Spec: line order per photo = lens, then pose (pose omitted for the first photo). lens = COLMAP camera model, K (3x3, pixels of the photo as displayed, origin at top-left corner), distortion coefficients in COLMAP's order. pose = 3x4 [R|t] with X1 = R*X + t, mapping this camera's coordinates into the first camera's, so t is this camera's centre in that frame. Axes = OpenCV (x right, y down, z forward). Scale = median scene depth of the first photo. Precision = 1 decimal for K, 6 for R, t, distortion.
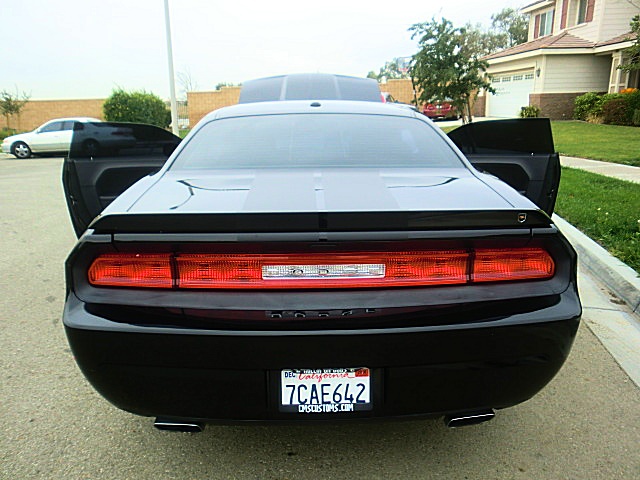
lens RADIAL K [[494.5, 0, 315.0], [0, 494.5, 238.9], [0, 0, 1]] dist [-0.113986, 0.122668]
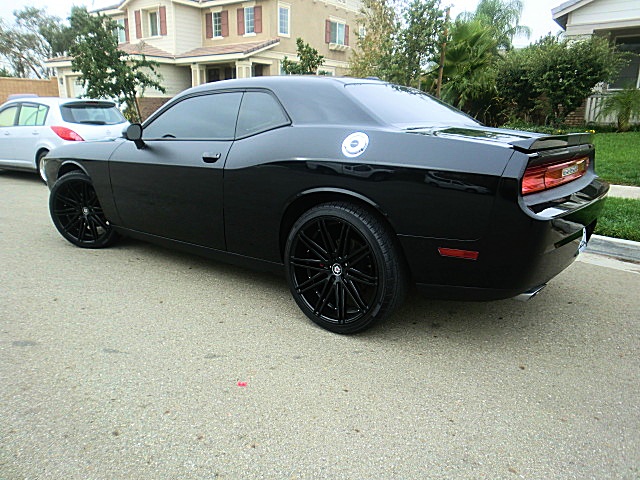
lens RADIAL K [[496.8, 0, 316.6], [0, 496.8, 237.3], [0, 0, 1]] dist [-0.124552, 0.143693]
pose [[0.630677, -0.166343, 0.758008, -0.274260], [0.180861, 0.981366, 0.064879, 0.003121], [-0.754676, 0.096176, 0.649010, 0.085785]]
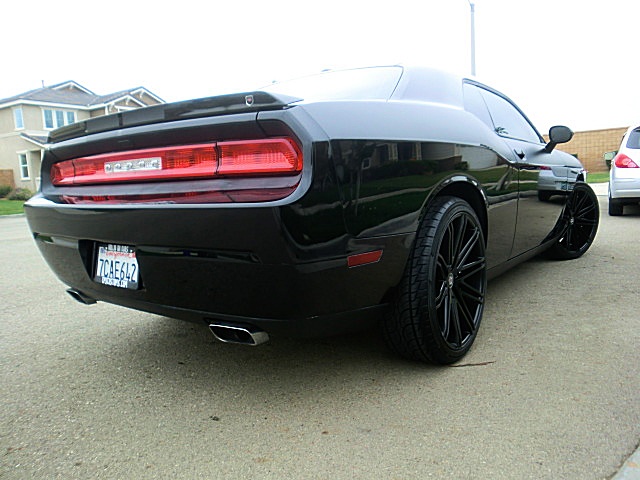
lens RADIAL K [[494.5, 0, 315.0], [0, 494.5, 238.9], [0, 0, 1]] dist [-0.113986, 0.122668]
pose [[0.783143, 0.060595, -0.618883, 0.160202], [-0.125500, 0.990163, -0.061862, 0.037416], [0.609046, 0.126117, 0.783043, 0.054901]]
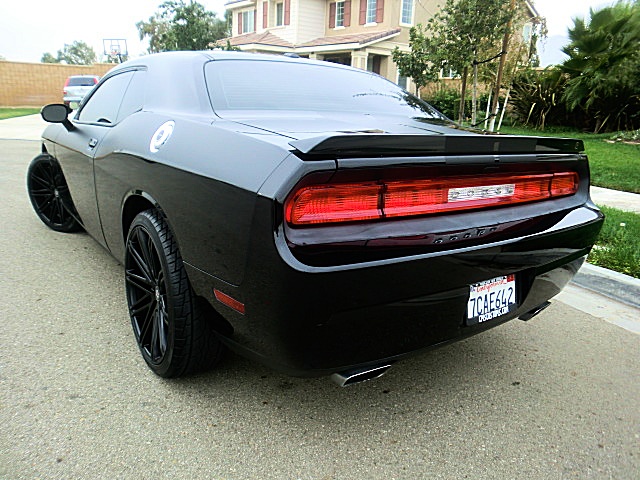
lens RADIAL K [[494.5, 0, 315.0], [0, 494.5, 238.9], [0, 0, 1]] dist [-0.113986, 0.122668]
pose [[0.822448, -0.101978, 0.559625, -0.135296], [0.093217, 0.994662, 0.044259, 0.012536], [-0.561151, 0.015766, 0.827563, 0.043767]]
